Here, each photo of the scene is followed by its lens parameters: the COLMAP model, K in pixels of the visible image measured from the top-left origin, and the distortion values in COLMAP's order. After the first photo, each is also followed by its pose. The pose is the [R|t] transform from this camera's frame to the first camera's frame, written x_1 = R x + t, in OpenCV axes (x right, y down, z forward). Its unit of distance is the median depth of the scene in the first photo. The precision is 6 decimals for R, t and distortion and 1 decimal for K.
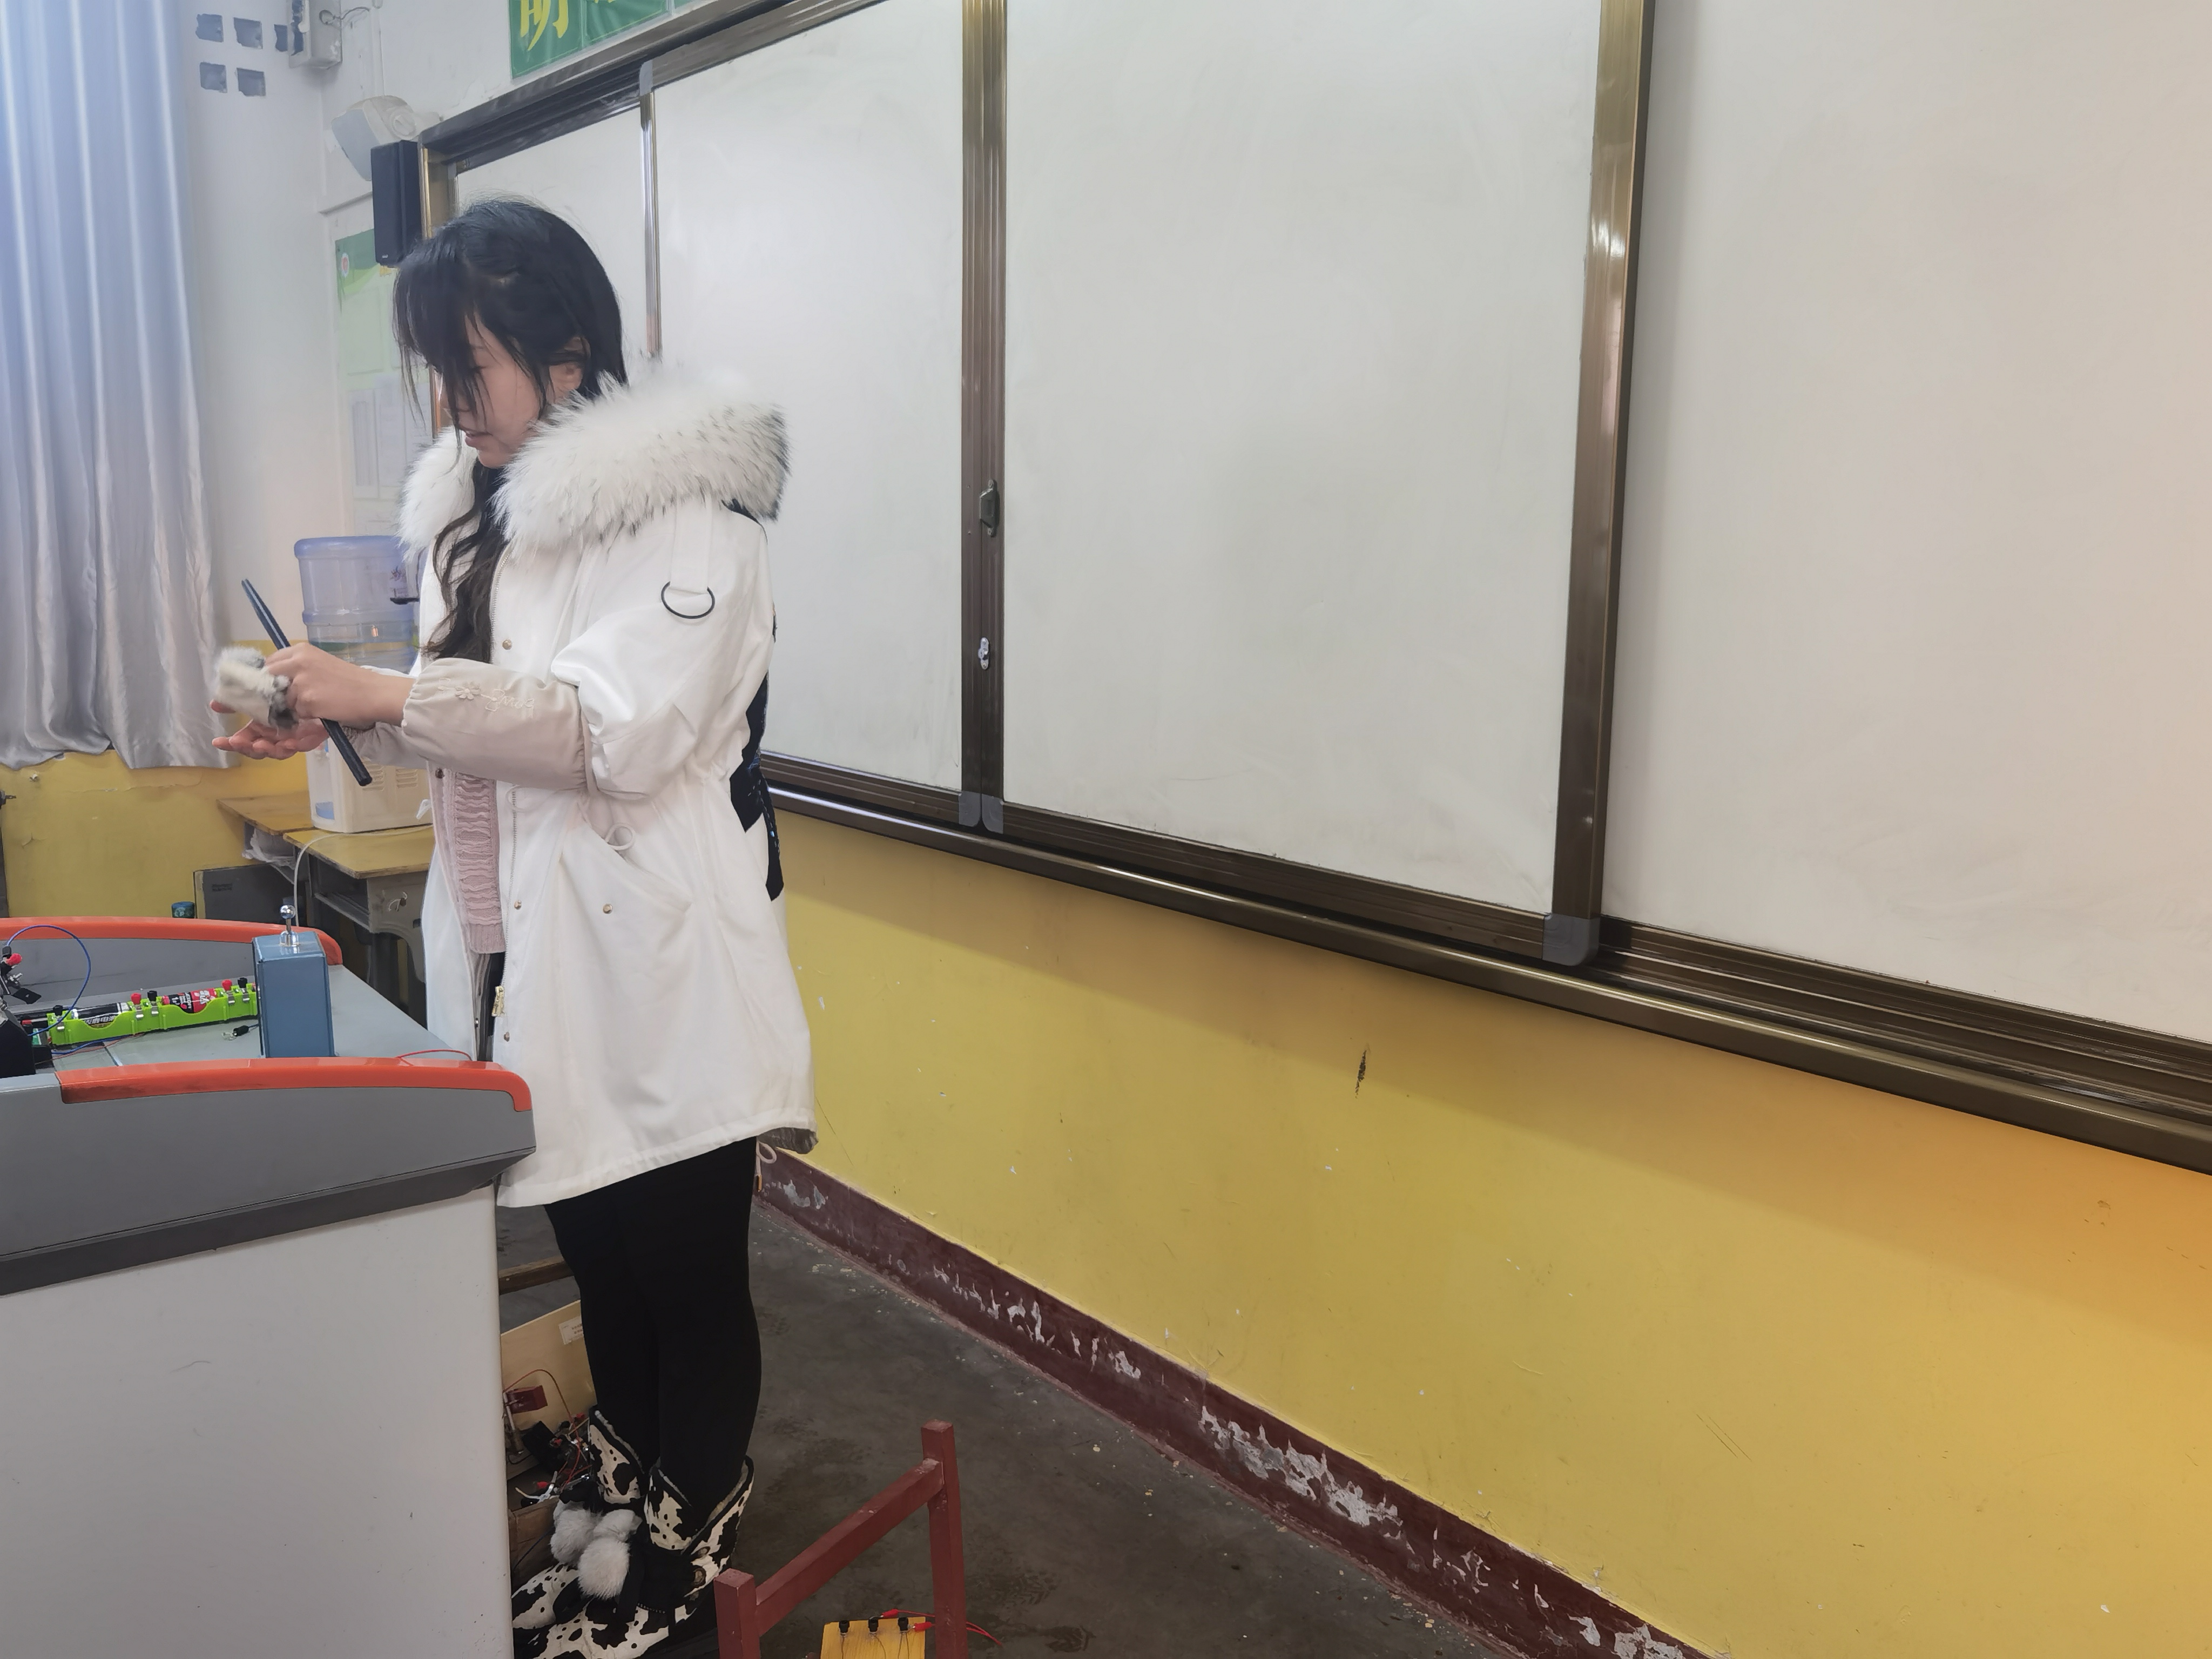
lens RADIAL K [[1761.5, 0, 1132.8], [0, 1761.5, 813.5], [0, 0, 1]] dist [0.005519, 0.012982]
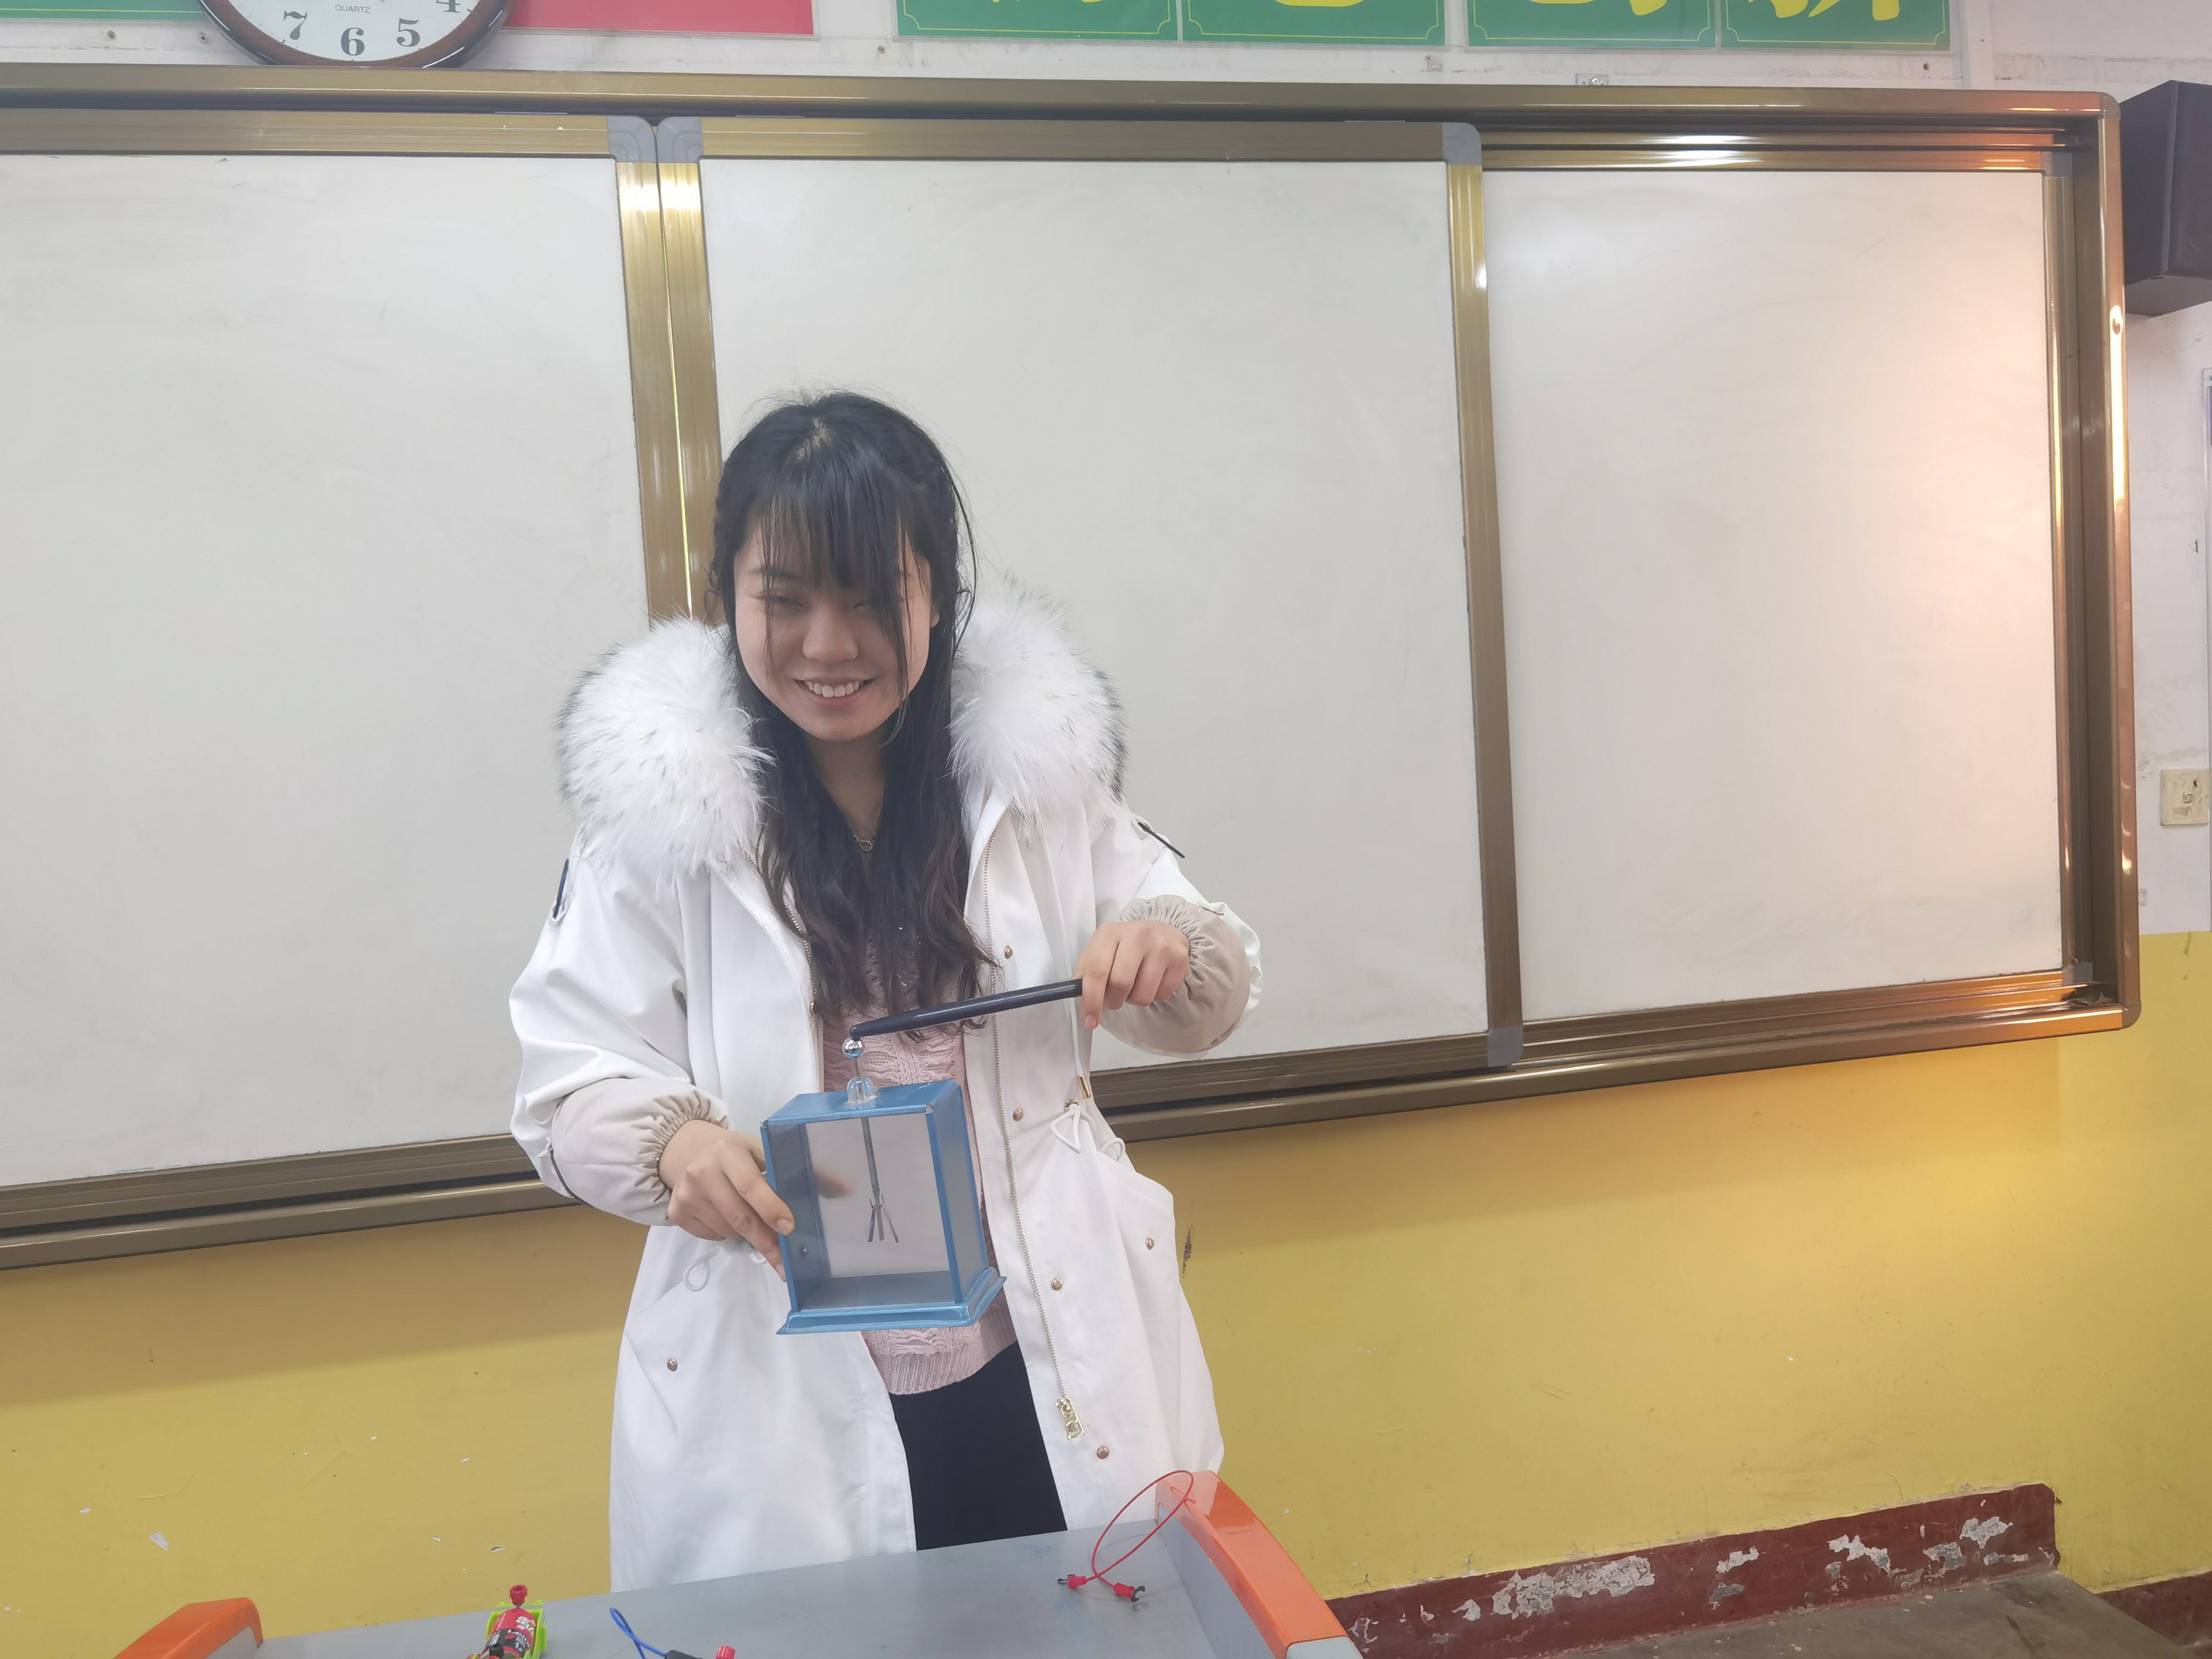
lens RADIAL K [[1761.5, 0, 1105.9], [0, 1761.5, 847.8], [0, 0, 1]] dist [0.005519, 0.012982]
pose [[0.478951, -0.101122, 0.871998, -0.732320], [0.210071, 0.977684, -0.002005, -0.094258], [-0.852336, 0.184141, 0.489505, 0.416796]]
